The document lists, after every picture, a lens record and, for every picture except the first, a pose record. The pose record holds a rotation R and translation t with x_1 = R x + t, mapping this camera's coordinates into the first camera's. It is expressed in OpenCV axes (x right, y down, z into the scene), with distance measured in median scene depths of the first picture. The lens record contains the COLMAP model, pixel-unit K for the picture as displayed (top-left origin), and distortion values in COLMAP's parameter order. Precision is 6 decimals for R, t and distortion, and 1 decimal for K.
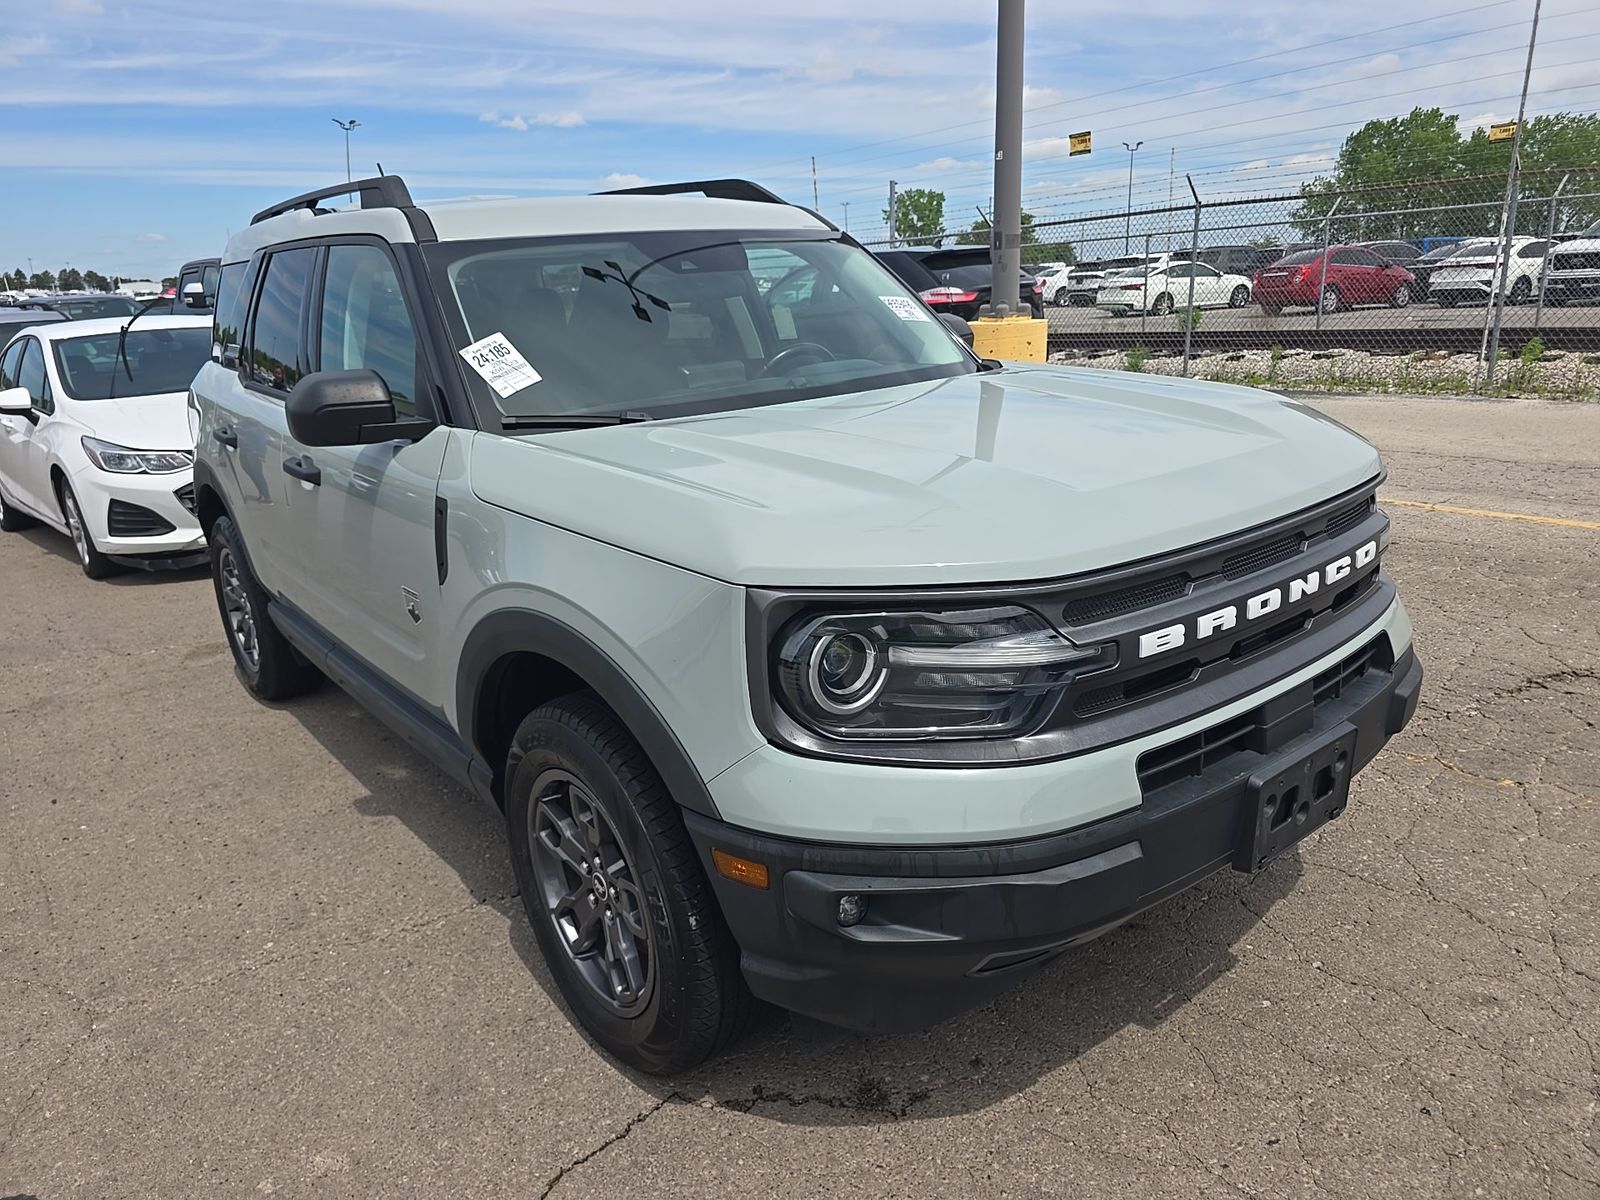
lens RADIAL K [[1084.2, 0, 804.3], [0, 1084.2, 608.3], [0, 0, 1]] dist [0.046585, -0.045447]
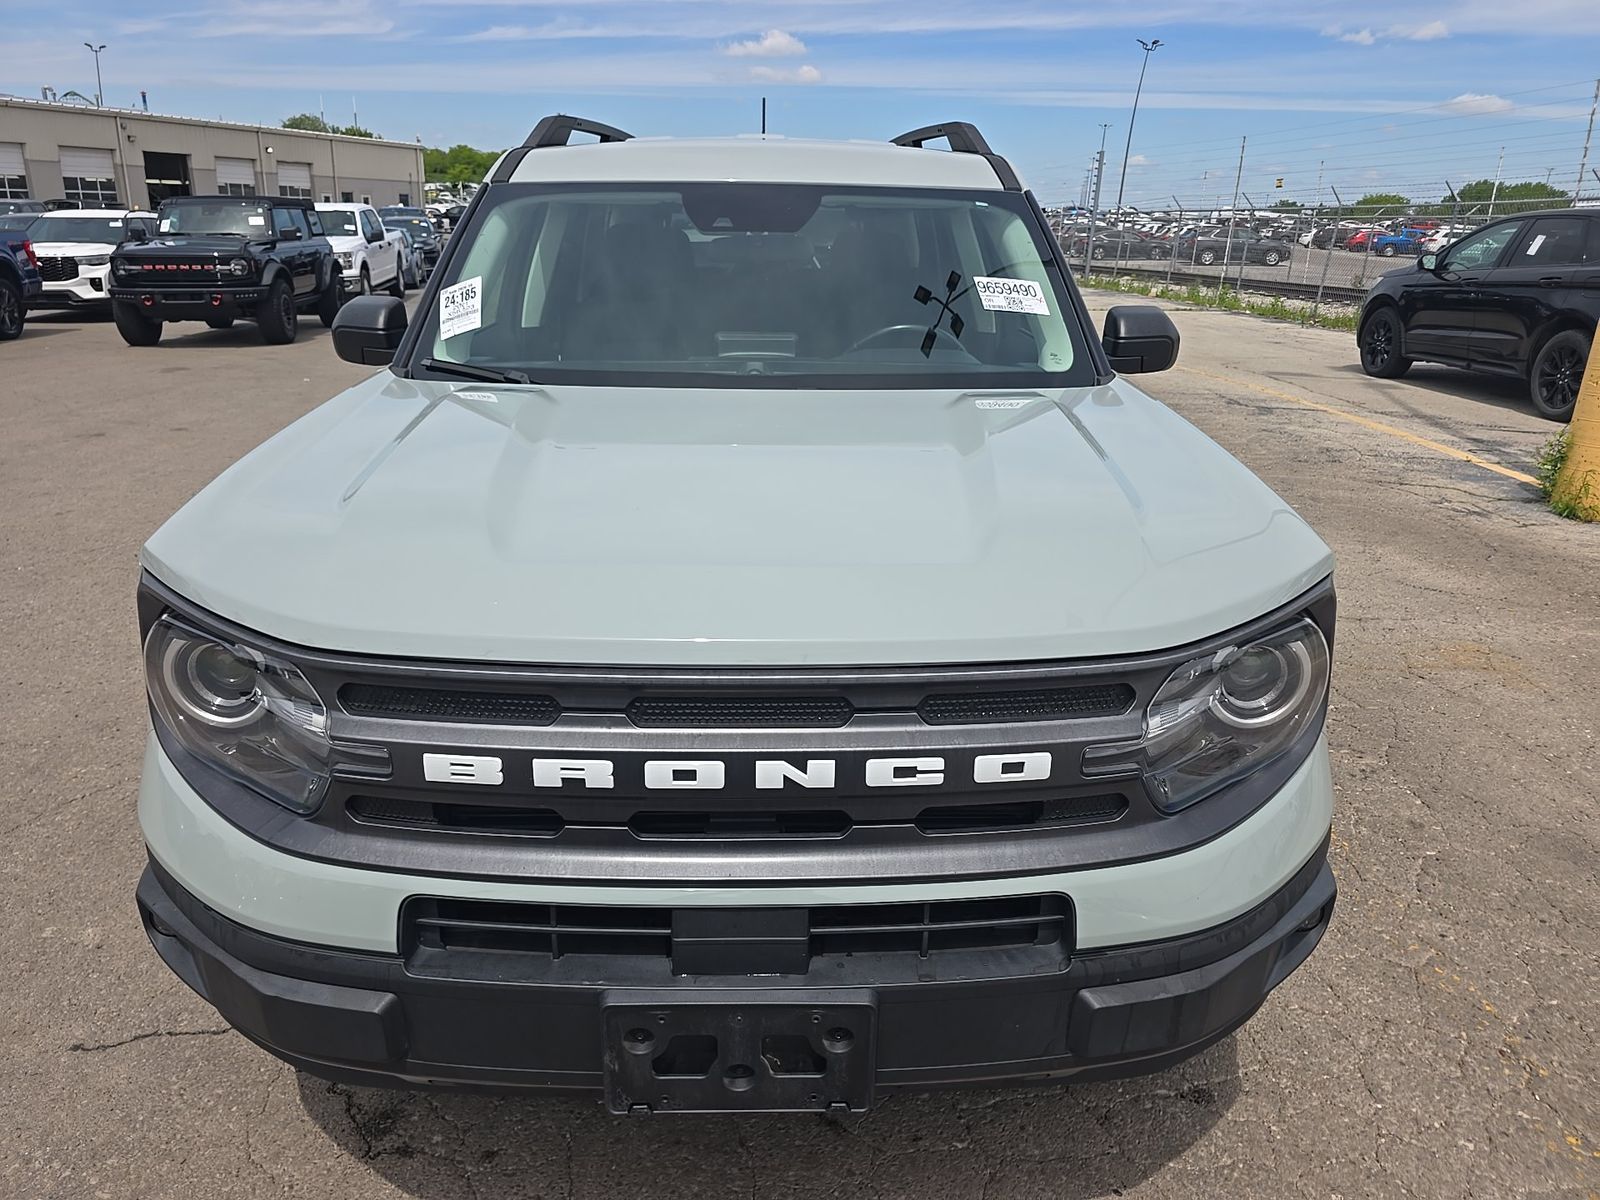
lens RADIAL K [[1084.2, 0, 804.3], [0, 1084.2, 608.3], [0, 0, 1]] dist [0.046585, -0.045447]
pose [[0.787442, 0.269501, -0.554350, 0.783525], [-0.235516, 0.962663, 0.133460, -0.205311], [0.569620, 0.025466, 0.821514, 0.429221]]
